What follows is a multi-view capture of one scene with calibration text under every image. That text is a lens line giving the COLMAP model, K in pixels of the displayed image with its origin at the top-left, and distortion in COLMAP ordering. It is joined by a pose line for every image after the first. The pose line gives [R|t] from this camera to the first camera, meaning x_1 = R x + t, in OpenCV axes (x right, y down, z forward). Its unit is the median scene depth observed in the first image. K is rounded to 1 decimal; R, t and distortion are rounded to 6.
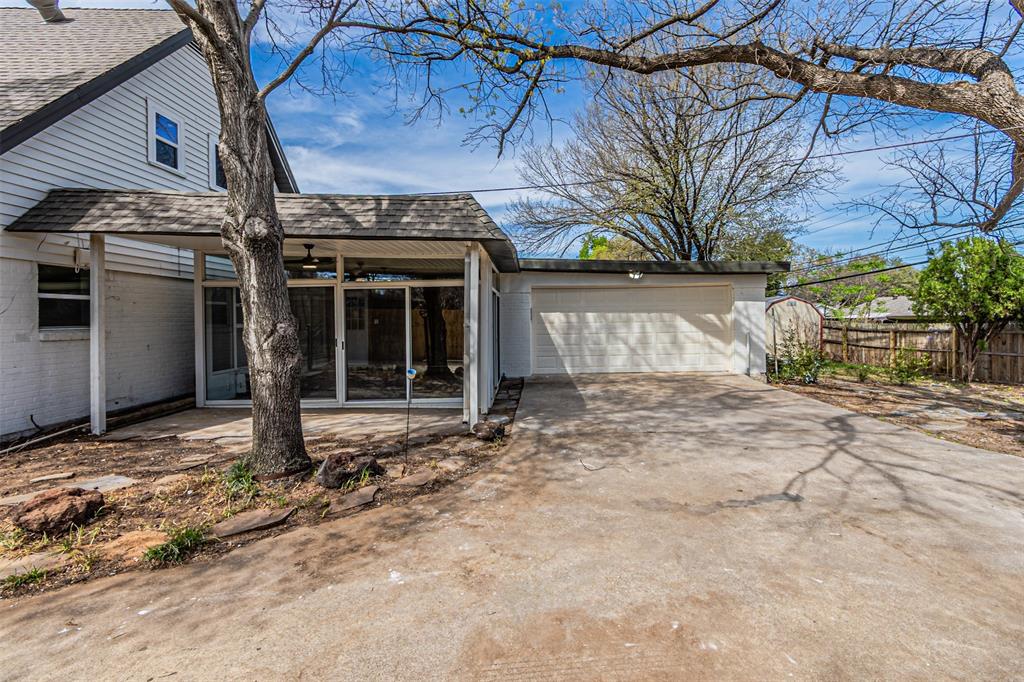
lens RADIAL K [[455.6, 0, 534.8], [0, 455.6, 326.9], [0, 0, 1]] dist [0.005161, -0.001054]
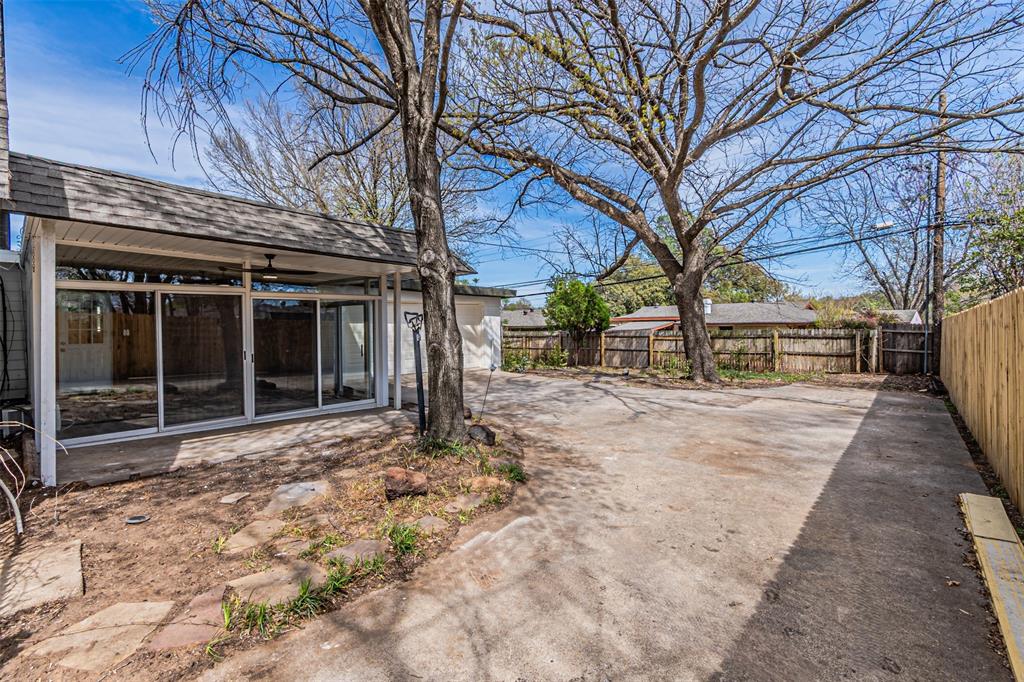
lens RADIAL K [[455.6, 0, 502.8], [0, 455.6, 328.1], [0, 0, 1]] dist [0.005161, -0.001054]
pose [[0.719215, -0.001062, 0.694786, -0.685610], [0.013157, 0.999840, -0.012092, -0.003290], [-0.694662, 0.017838, 0.719115, -0.044471]]
